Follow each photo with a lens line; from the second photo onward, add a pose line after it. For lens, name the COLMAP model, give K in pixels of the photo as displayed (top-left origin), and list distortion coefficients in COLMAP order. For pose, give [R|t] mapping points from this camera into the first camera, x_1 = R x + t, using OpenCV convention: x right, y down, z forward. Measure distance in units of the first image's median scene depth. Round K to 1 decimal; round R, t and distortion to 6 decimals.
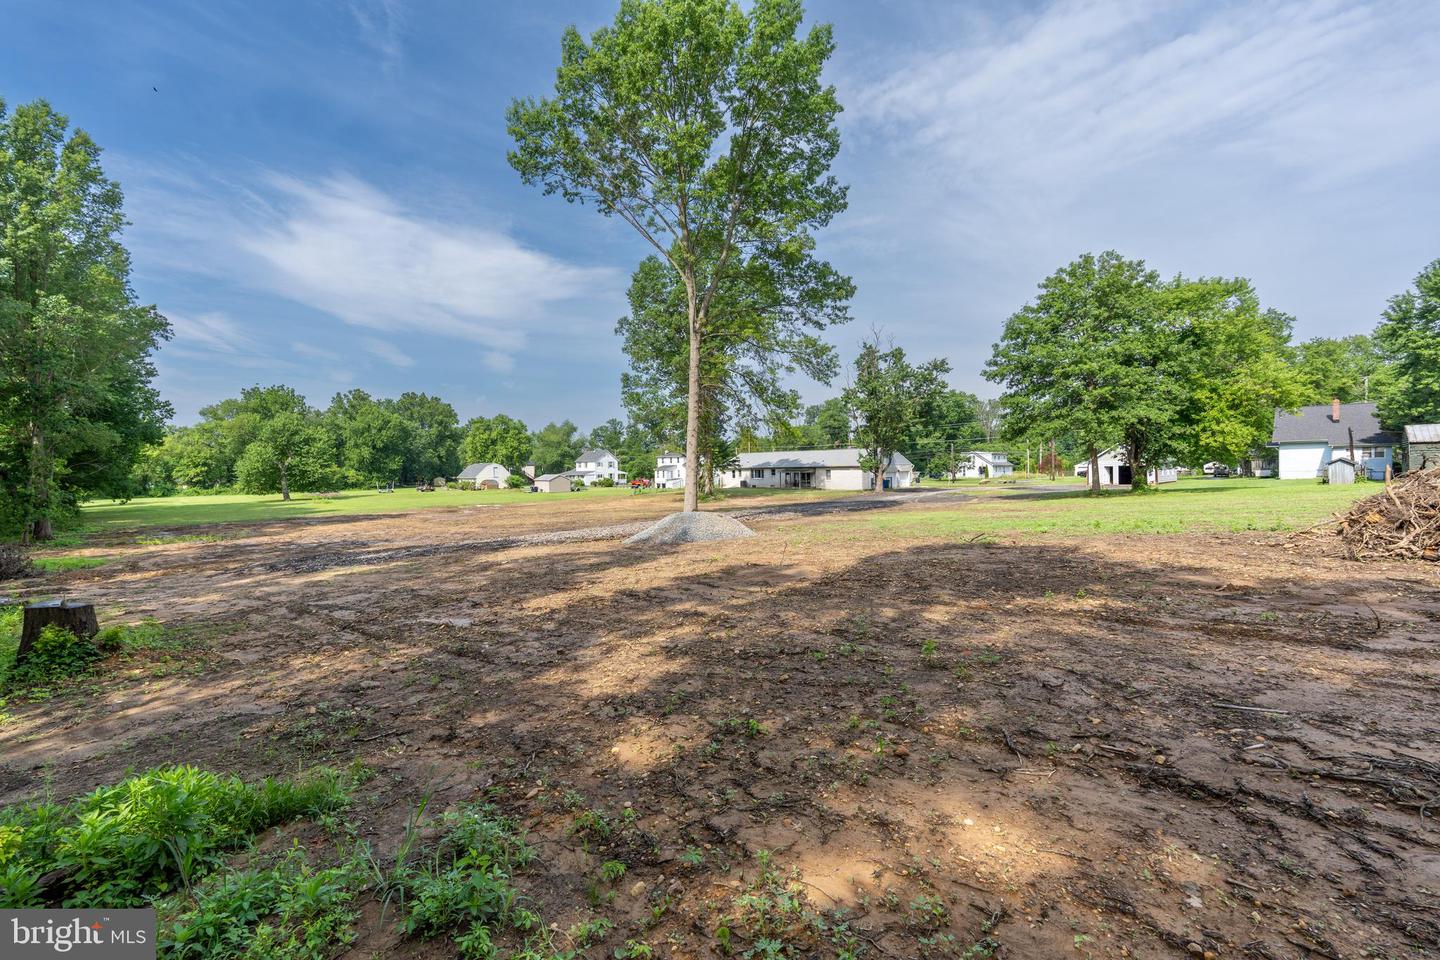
lens RADIAL K [[670.1, 0, 719.3], [0, 670.1, 478.5], [0, 0, 1]] dist [0.000097, 0.000000]
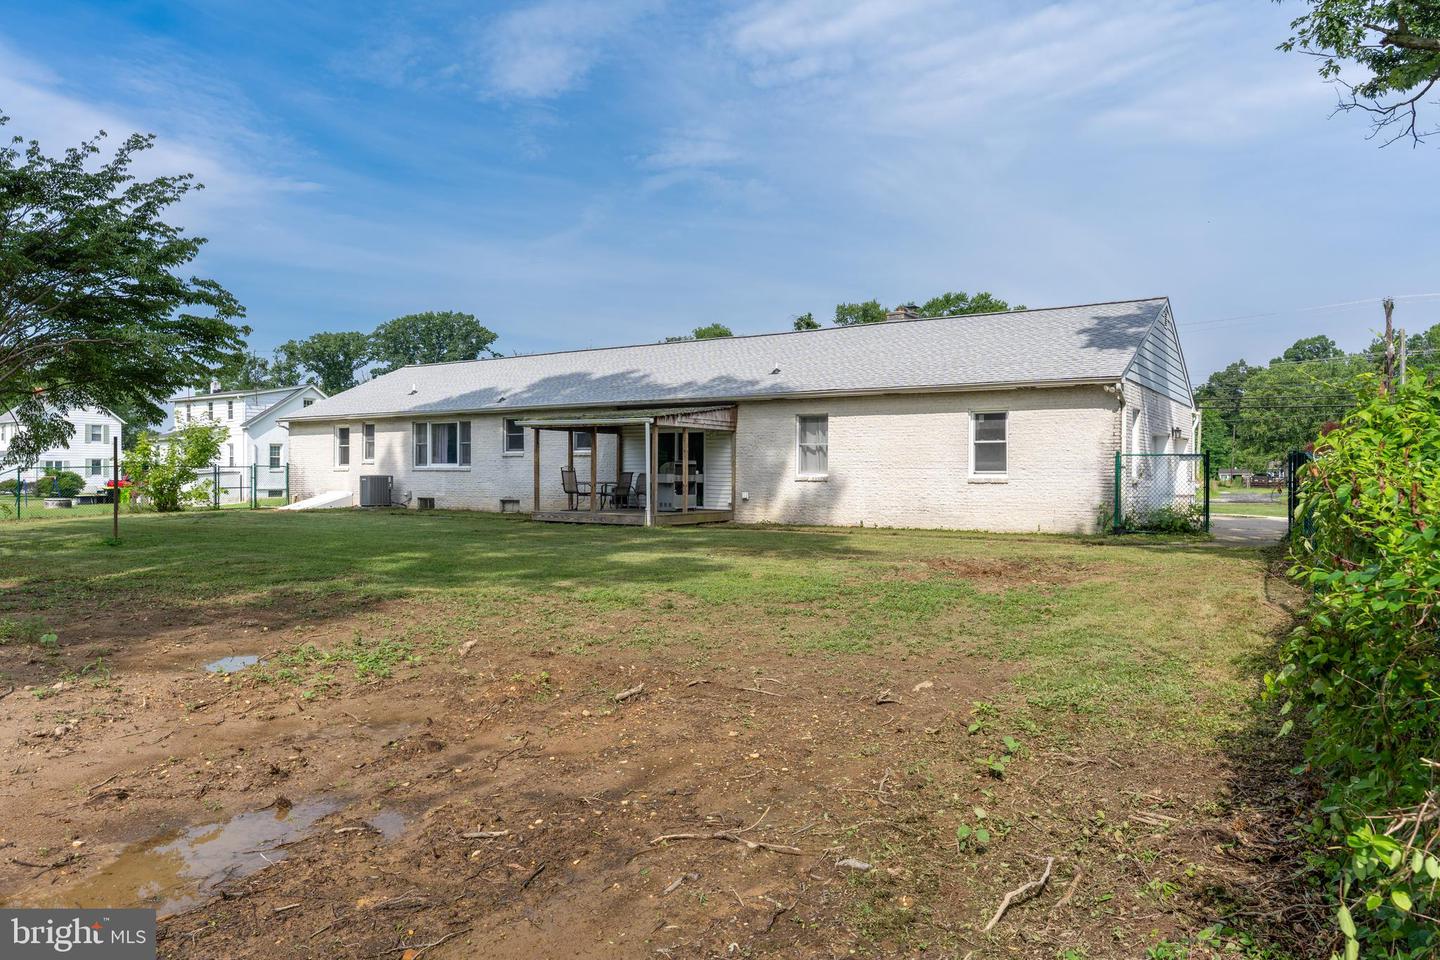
lens RADIAL K [[955.0, 0, 719.1], [0, 955.0, 480.5], [0, 0, 1]] dist [-0.000709, -0.000037]
pose [[0.977358, 0.007401, 0.211462, 0.080018], [-0.007037, 0.999972, -0.002474, 0.004962], [-0.211474, 0.000930, 0.977383, 0.706444]]
